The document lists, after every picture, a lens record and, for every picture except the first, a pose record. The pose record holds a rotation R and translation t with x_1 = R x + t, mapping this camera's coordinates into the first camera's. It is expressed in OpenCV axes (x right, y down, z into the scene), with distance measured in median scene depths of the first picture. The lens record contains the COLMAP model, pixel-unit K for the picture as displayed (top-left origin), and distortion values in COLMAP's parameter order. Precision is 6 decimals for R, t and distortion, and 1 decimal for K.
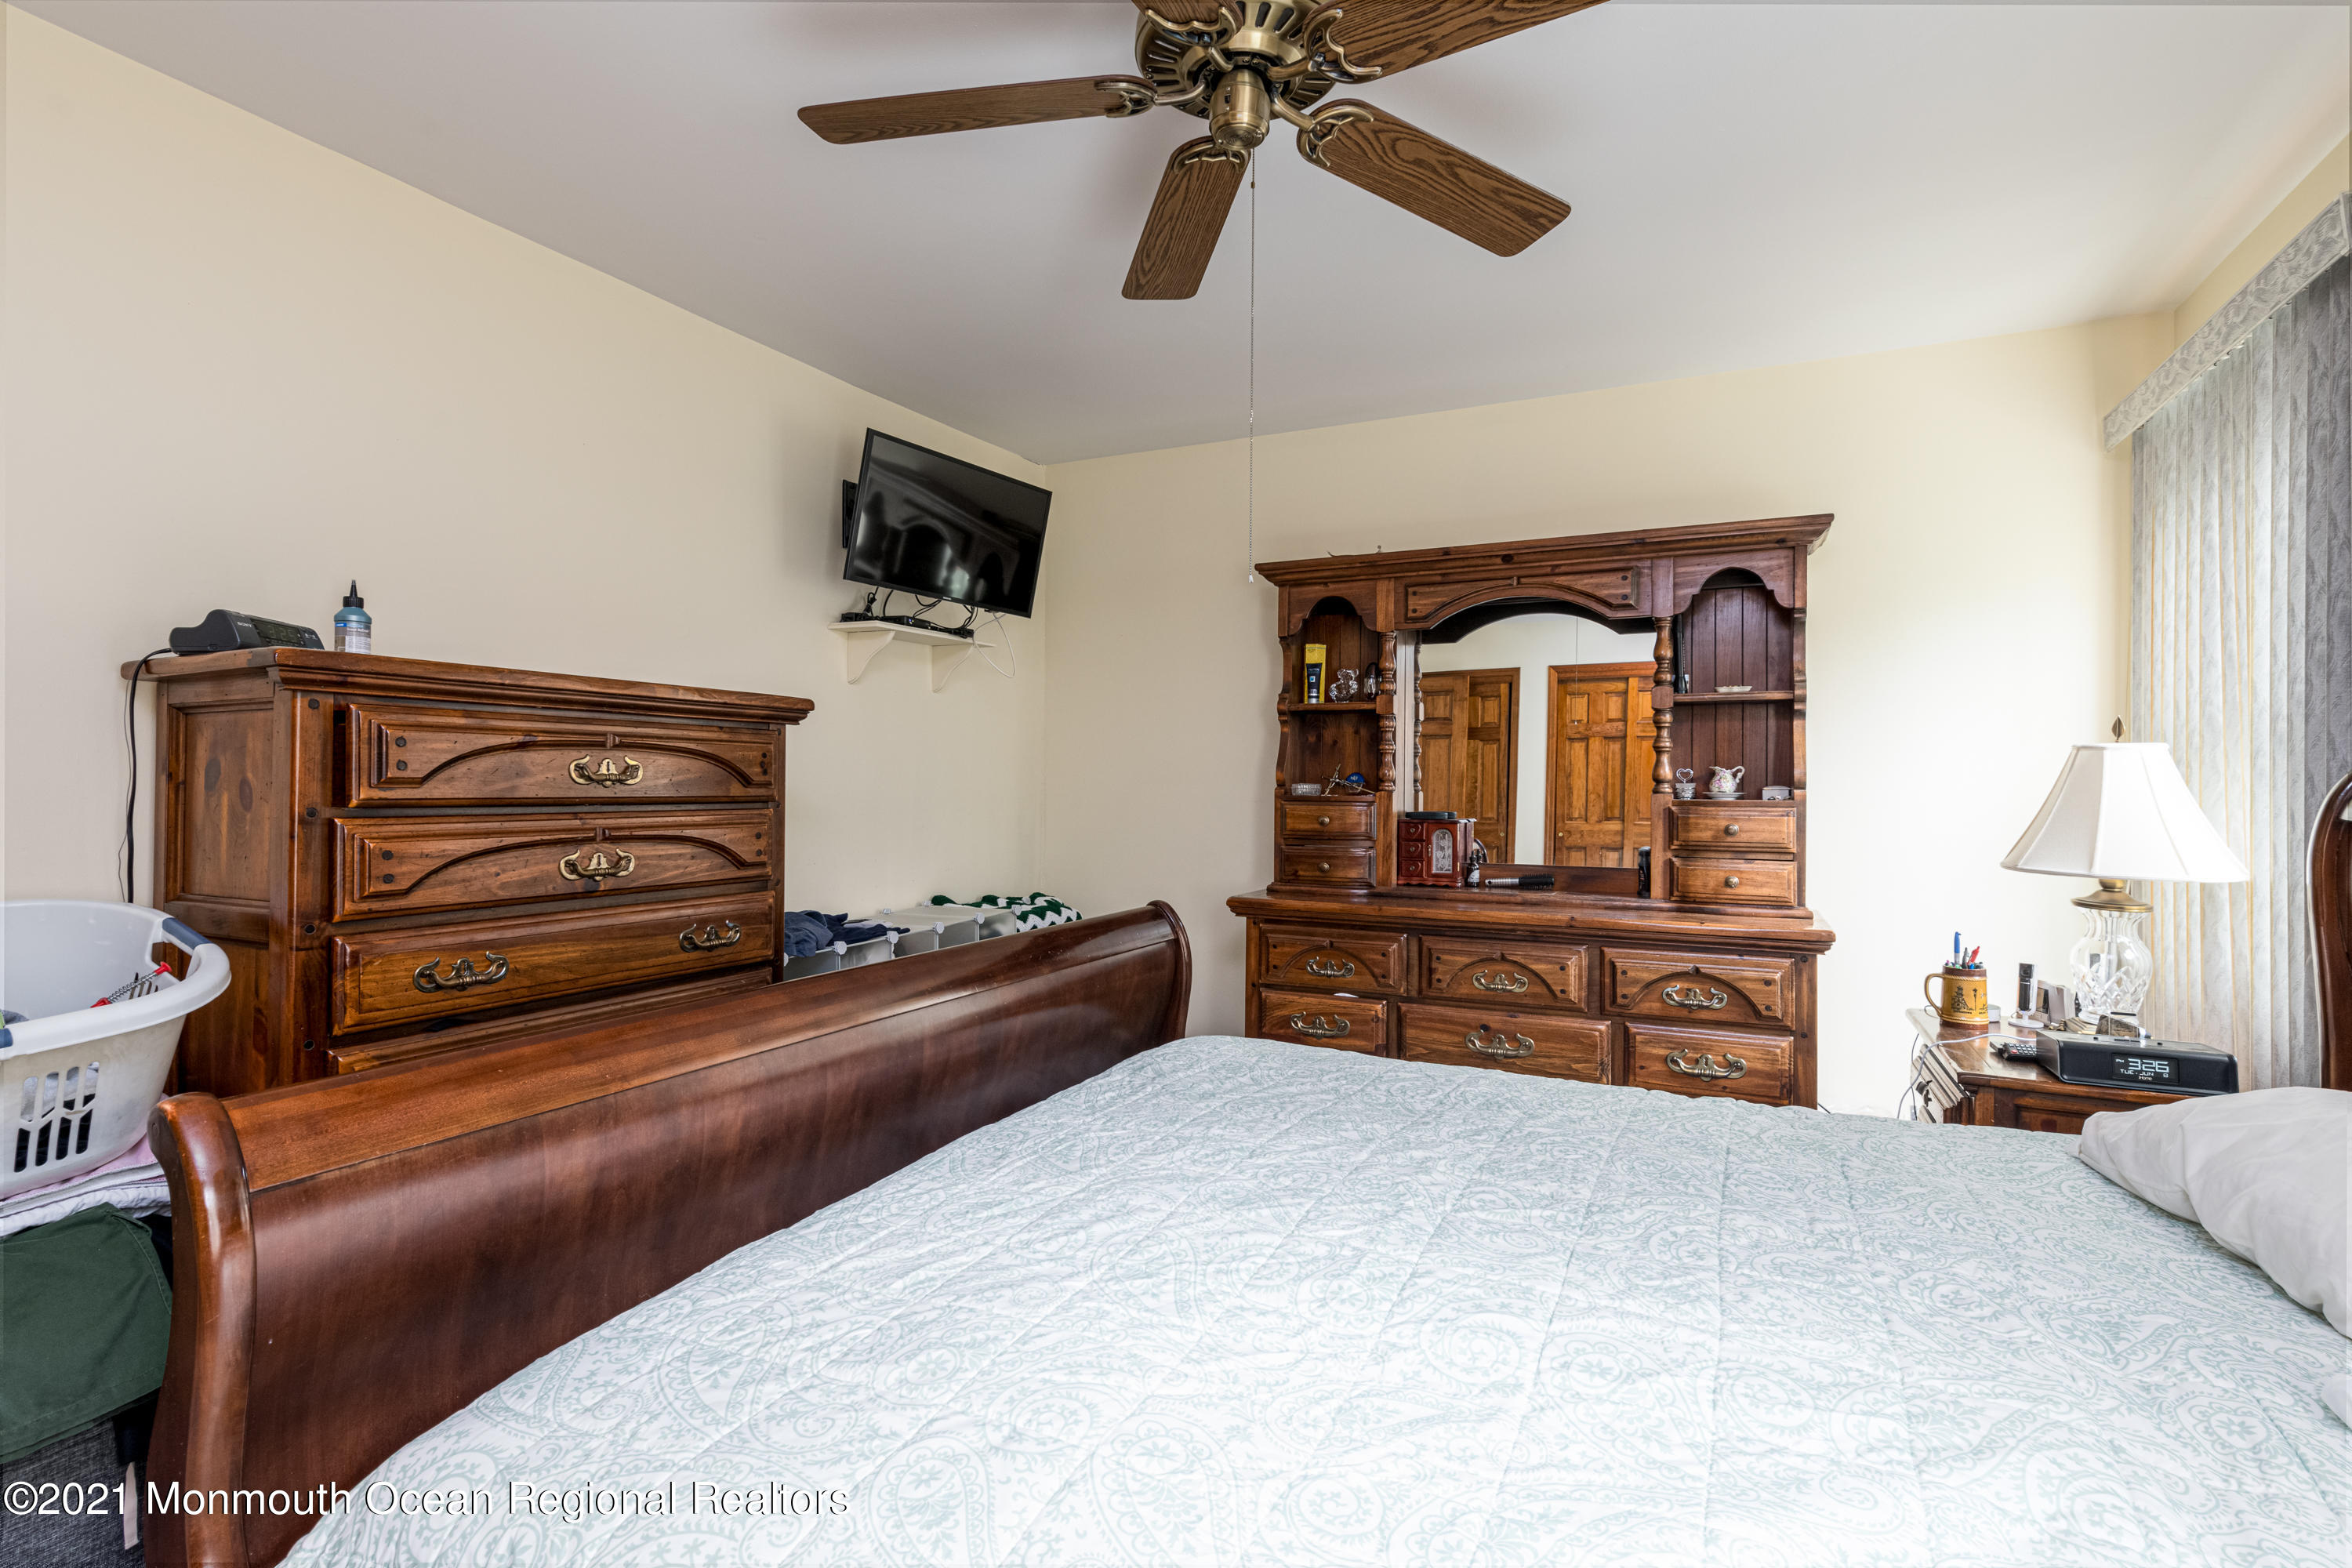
lens RADIAL K [[1106.5, 0, 1176.0], [0, 1106.5, 784.0], [0, 0, 1]] dist [0.000978, -0.001025]
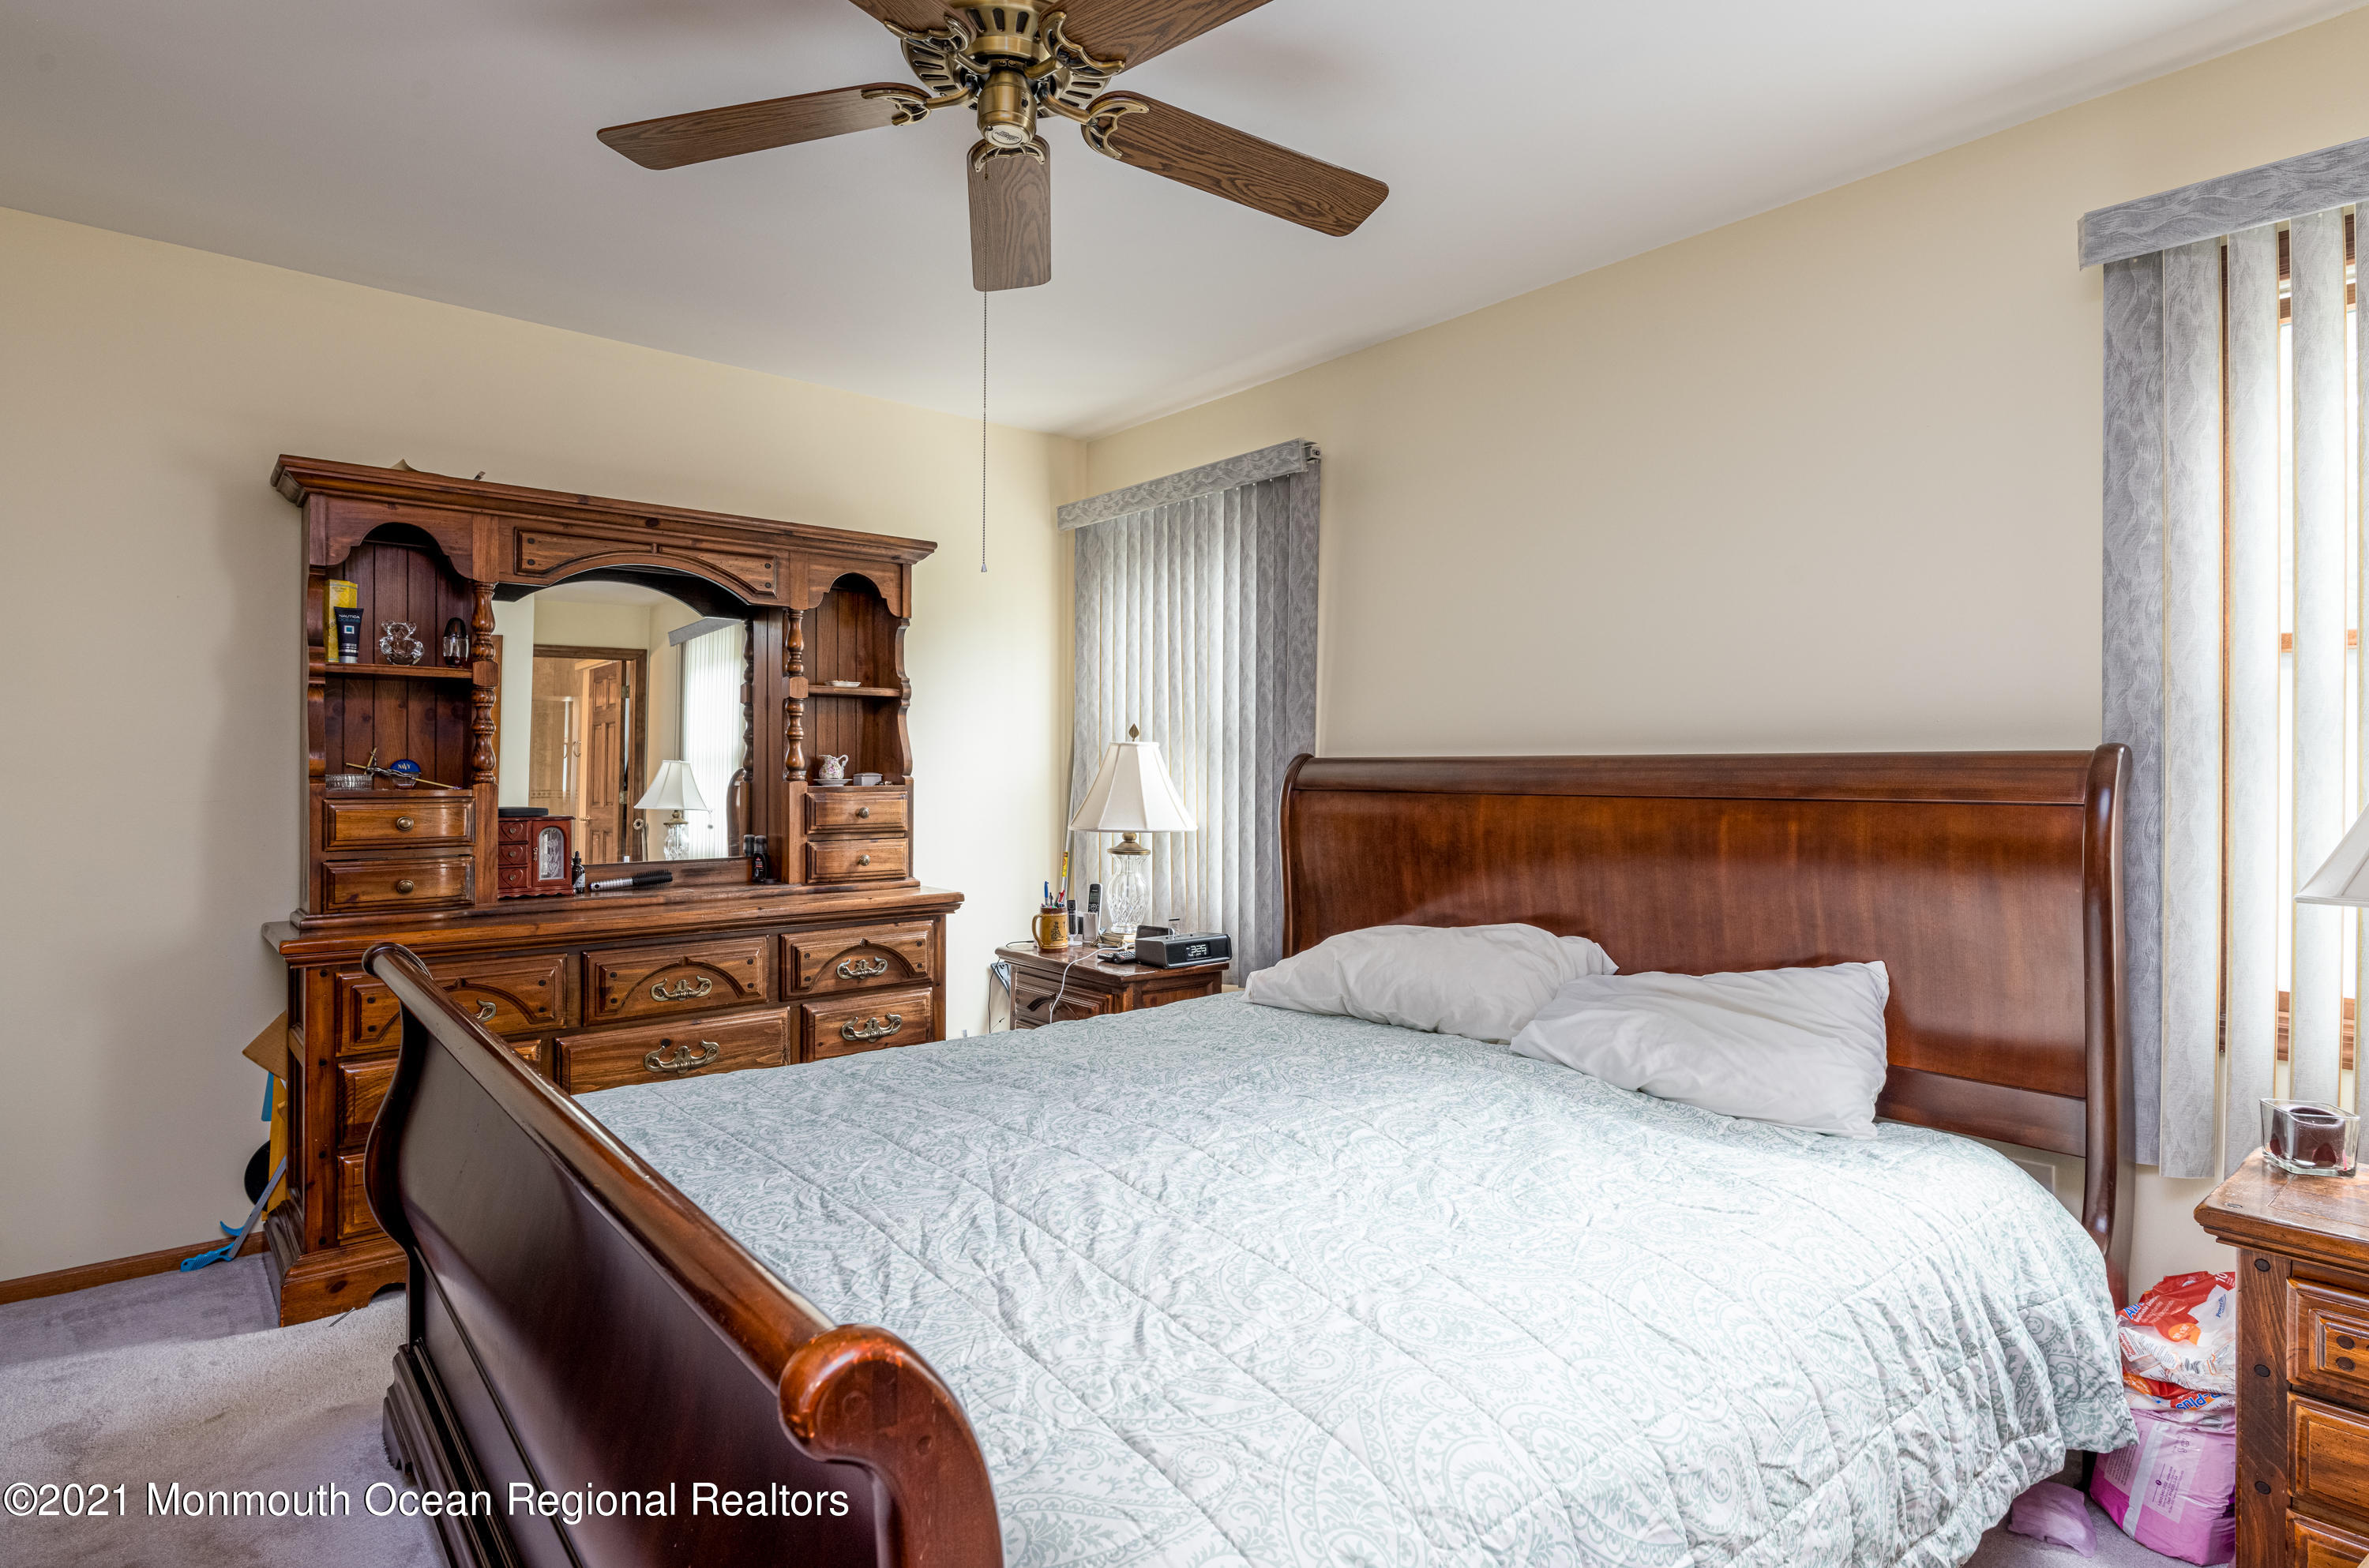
lens RADIAL K [[1258.2, 0, 1184.5], [0, 1258.2, 784.0], [0, 0, 1]] dist [-0.000308, -0.000208]
pose [[0.390065, -0.014965, 0.920666, -0.522680], [0.006193, 0.999888, 0.013629, -0.002296], [-0.920766, 0.000385, 0.390114, 0.219552]]
